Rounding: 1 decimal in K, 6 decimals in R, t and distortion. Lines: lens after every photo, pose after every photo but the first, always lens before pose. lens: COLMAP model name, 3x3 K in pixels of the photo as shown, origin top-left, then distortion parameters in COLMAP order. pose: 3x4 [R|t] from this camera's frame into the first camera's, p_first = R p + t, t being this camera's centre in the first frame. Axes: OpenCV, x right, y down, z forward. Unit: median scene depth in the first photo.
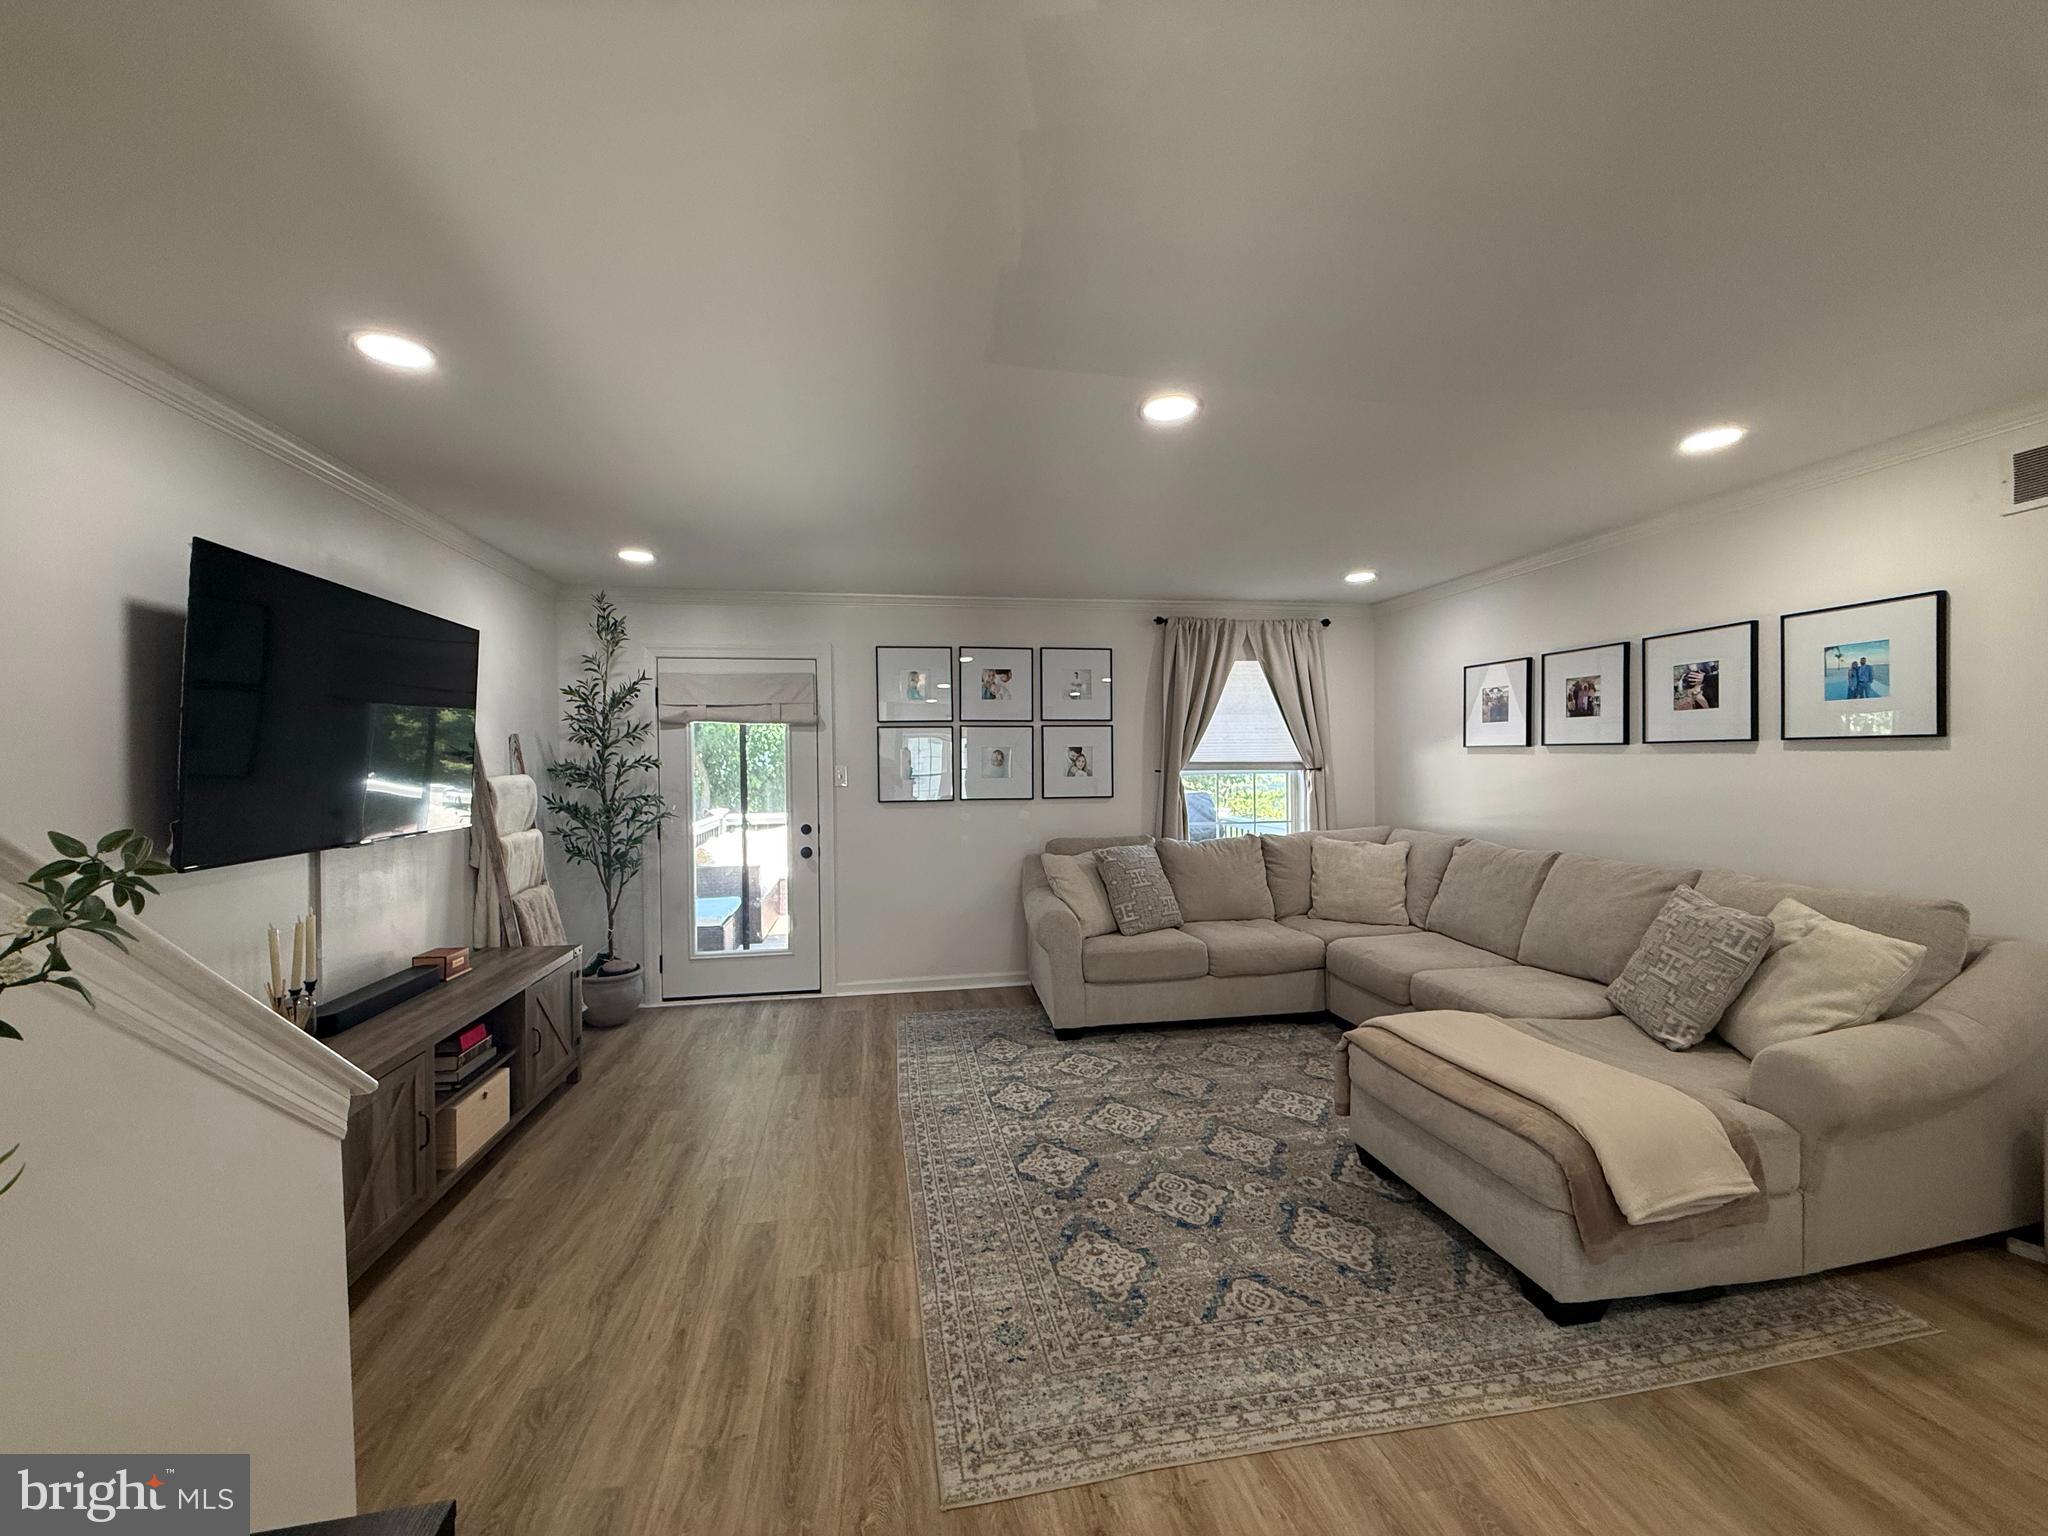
lens RADIAL K [[813.3, 0, 1020.3], [0, 813.3, 769.1], [0, 0, 1]] dist [-0.003922, 0.000320]
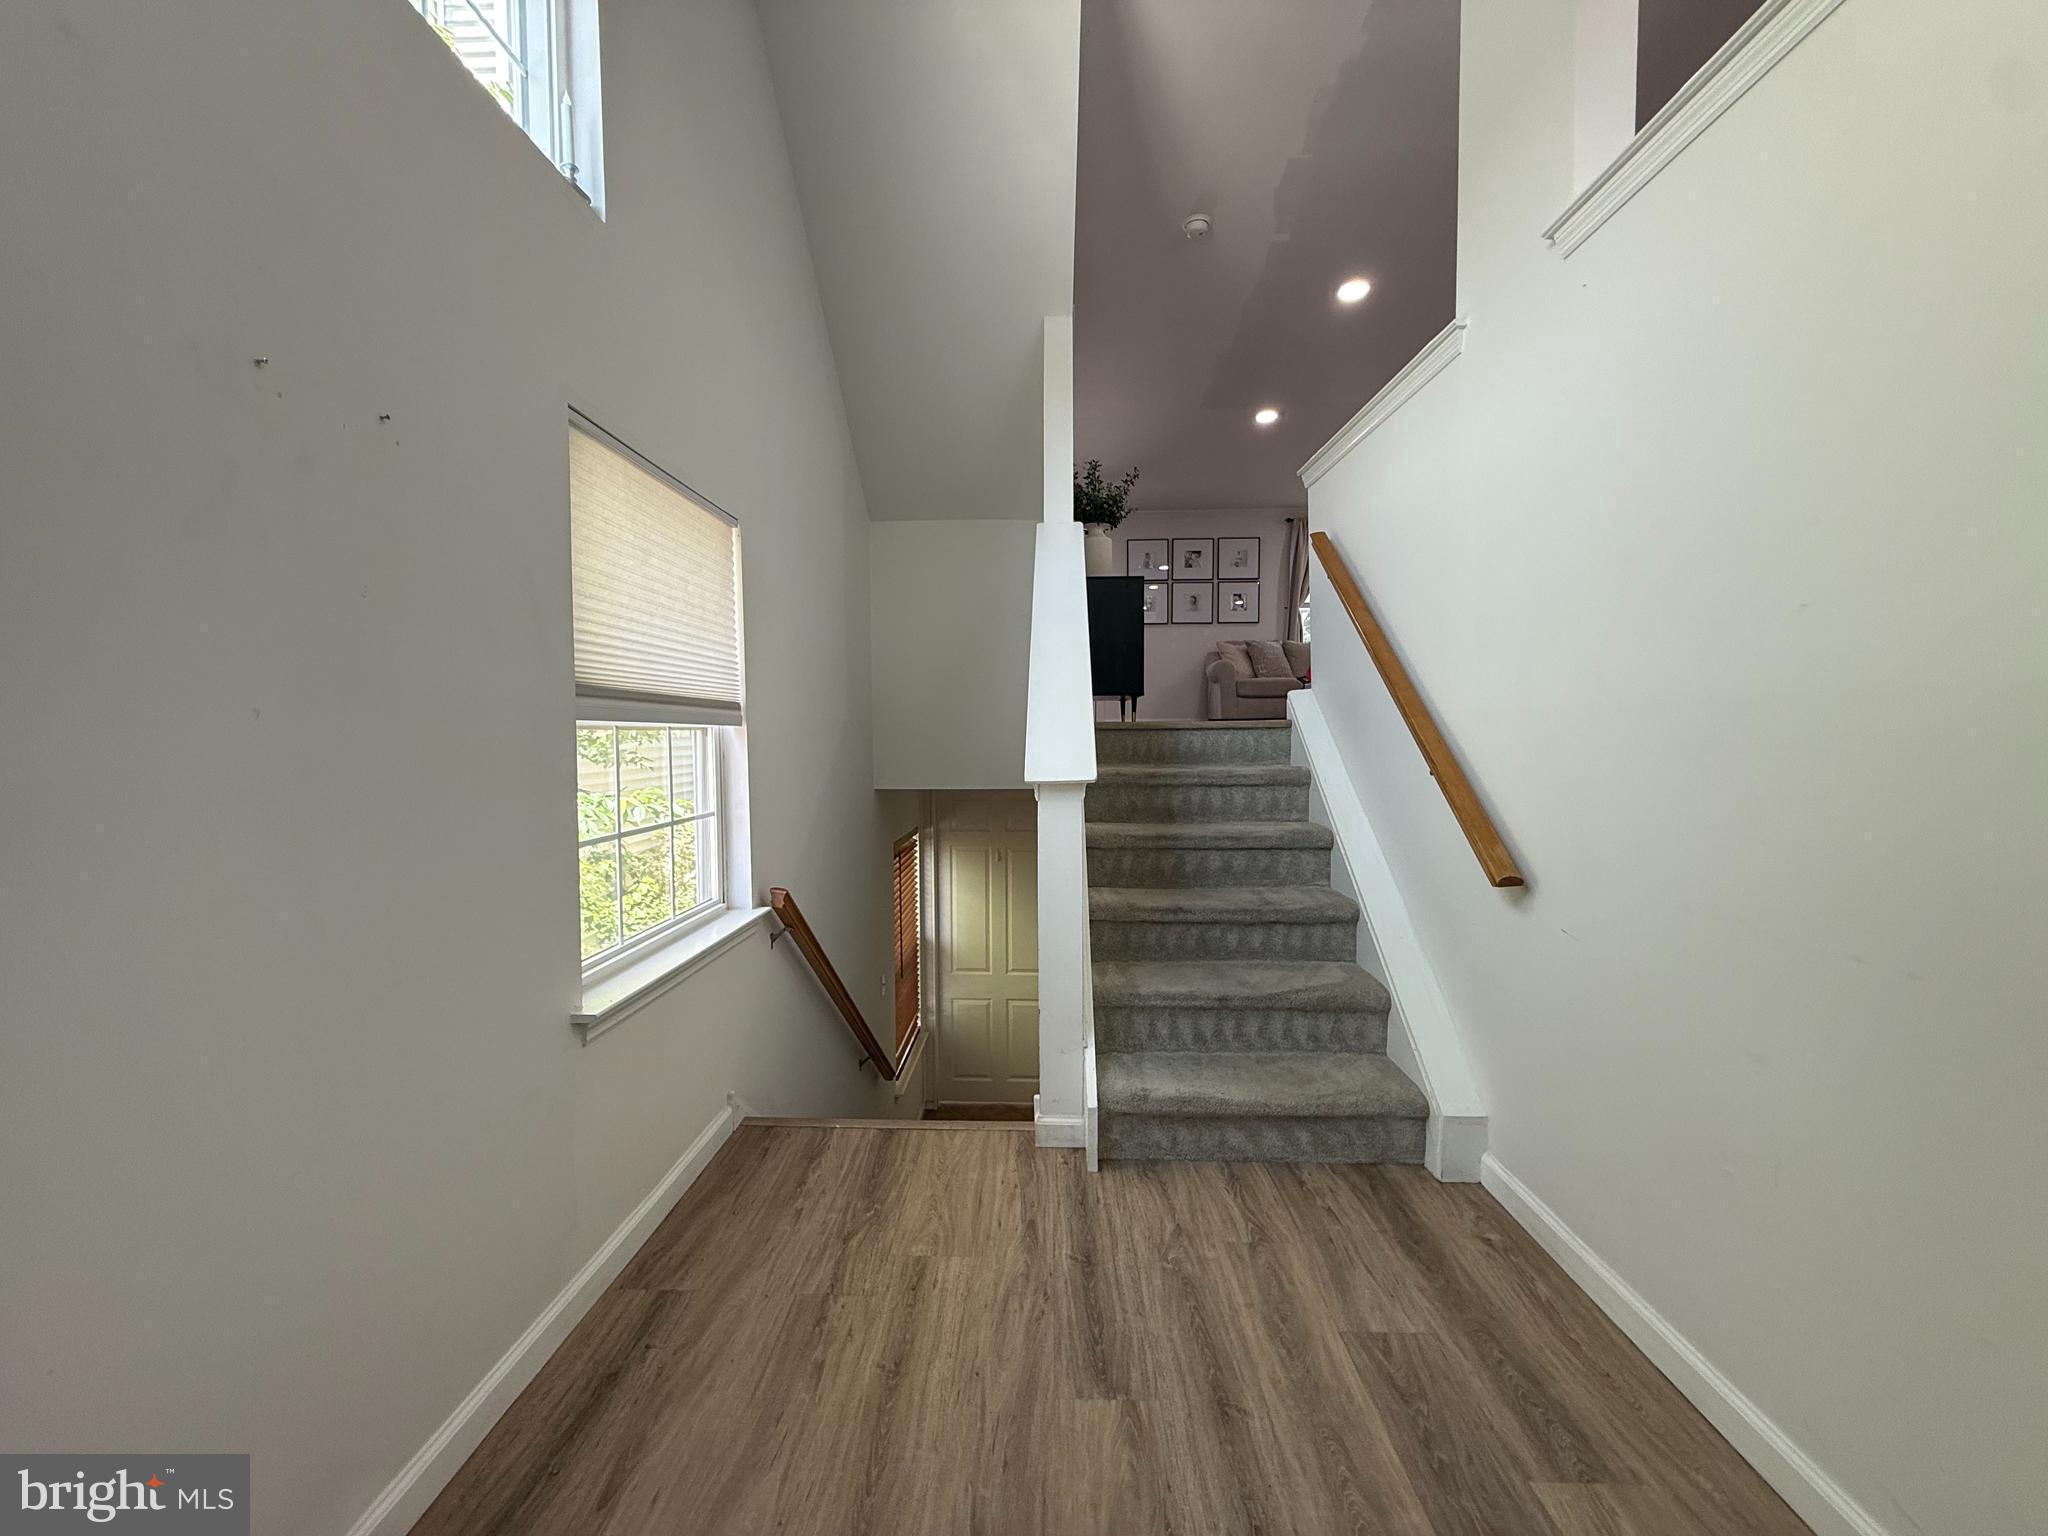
lens RADIAL K [[813.3, 0, 1021.3], [0, 813.3, 775.1], [0, 0, 1]] dist [-0.003922, 0.000320]
pose [[0.978464, 0.017869, -0.205641, -0.029508], [-0.008621, 0.998914, 0.045781, 0.391039], [0.206236, -0.043022, 0.977556, -1.144354]]
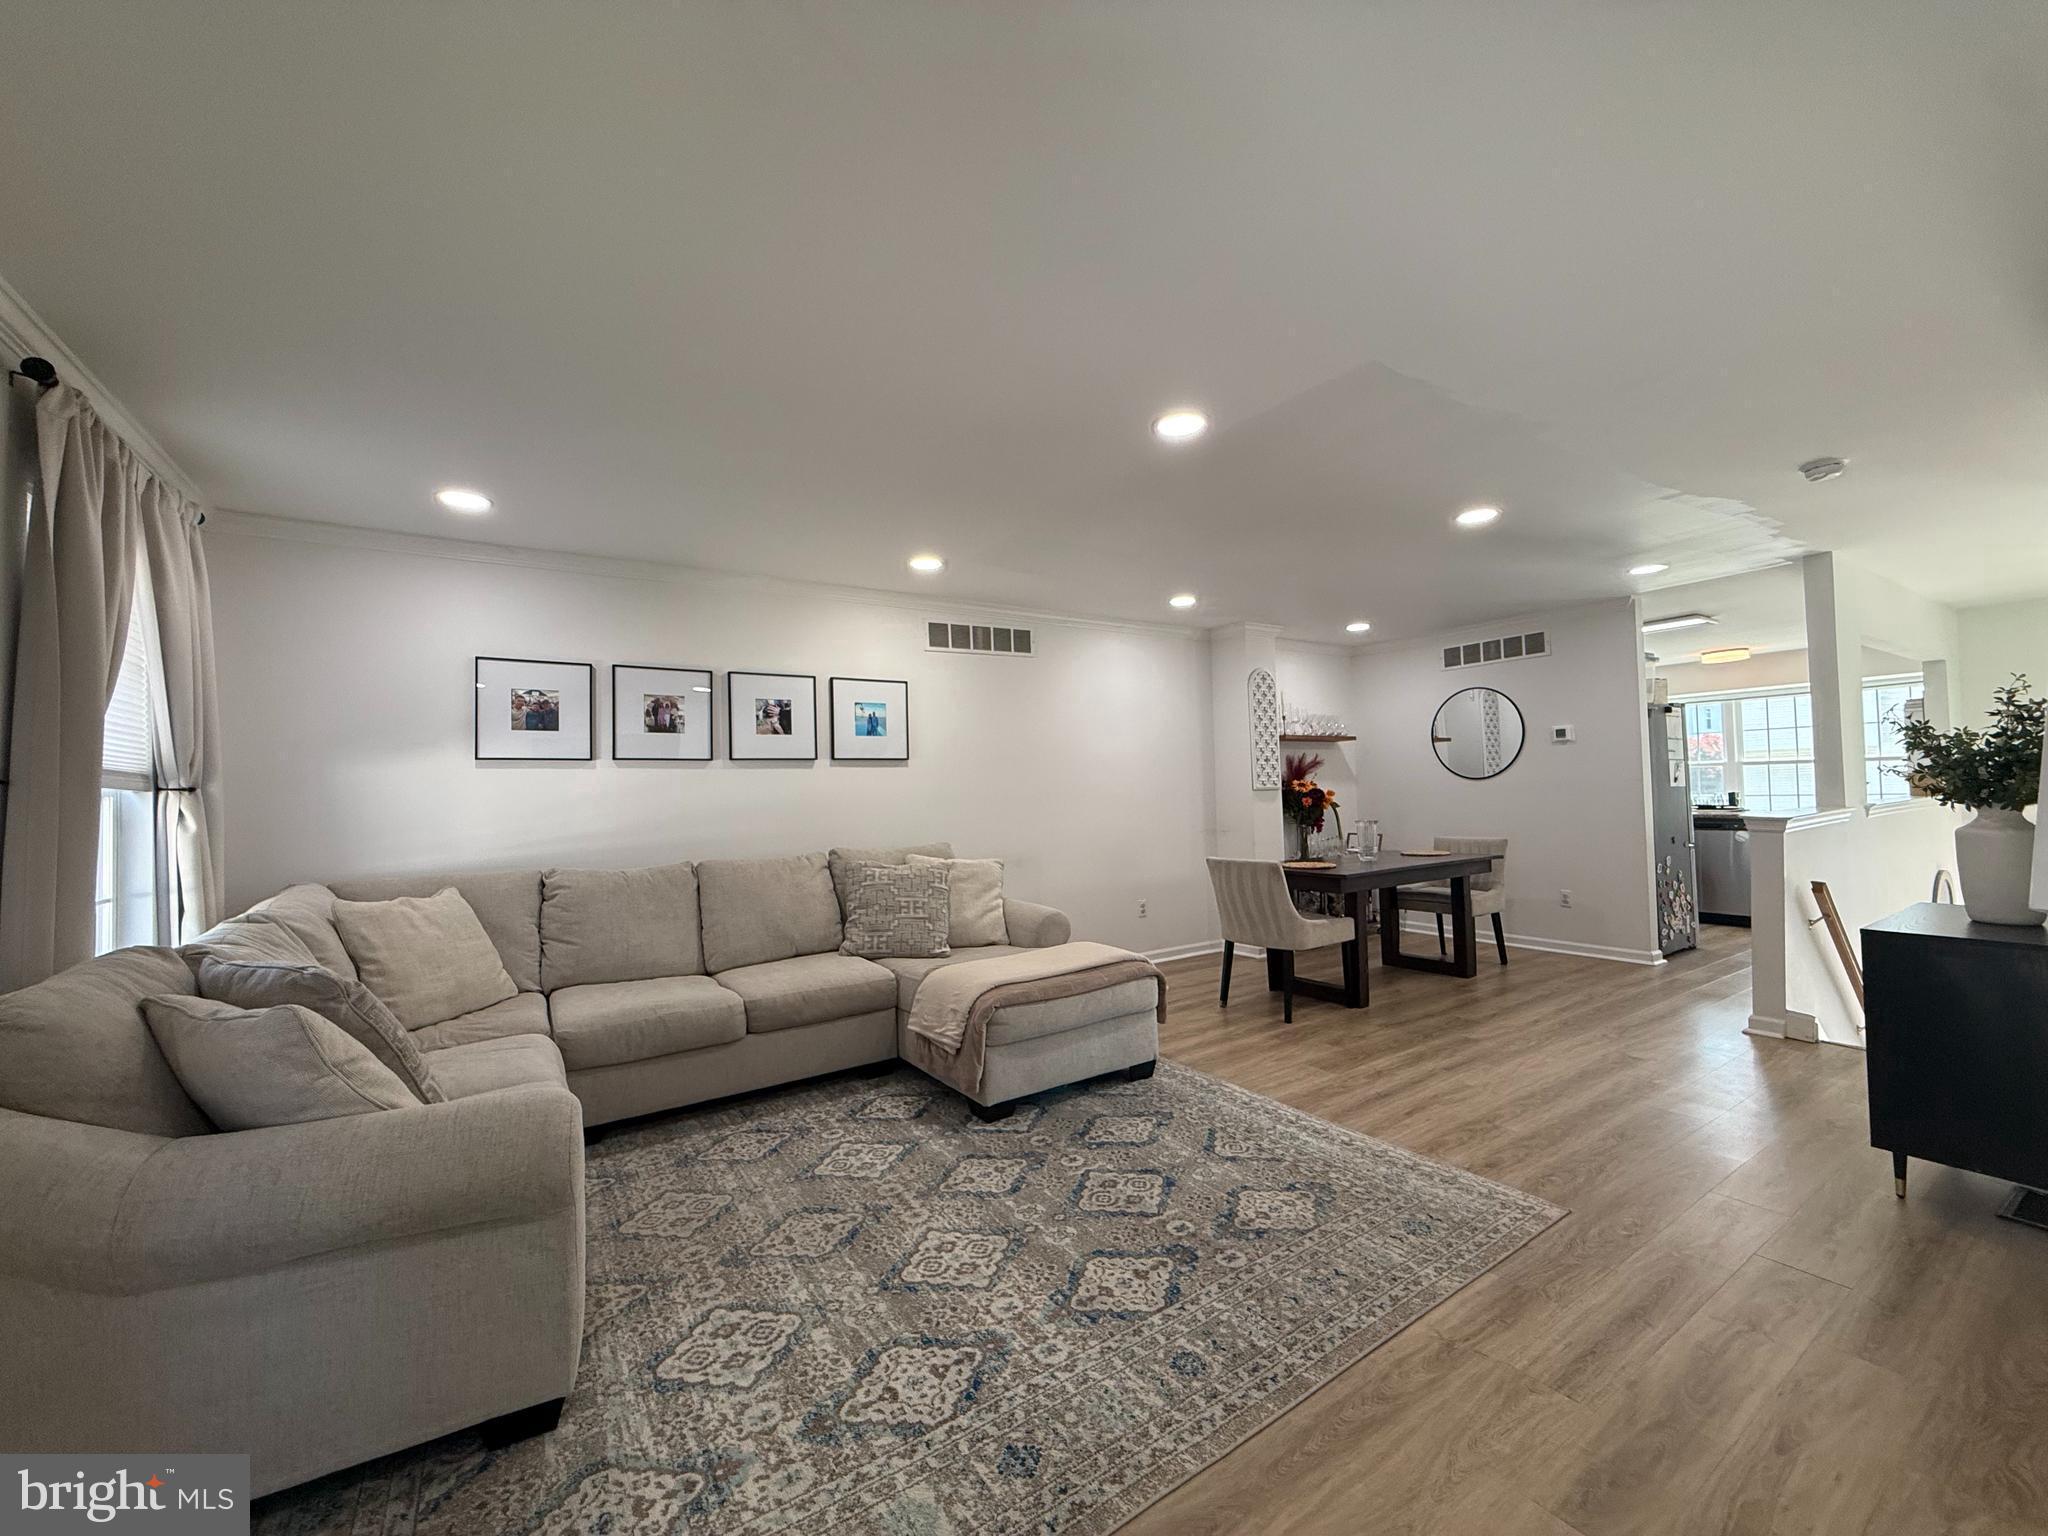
lens RADIAL K [[813.3, 0, 1017.1], [0, 813.3, 775.5], [0, 0, 1]] dist [-0.003922, 0.000320]
pose [[-0.389948, 0.042733, 0.919845, -0.443905], [0.042363, 0.998698, -0.028437, 0.039096], [-0.919862, 0.027878, -0.391250, 0.997010]]
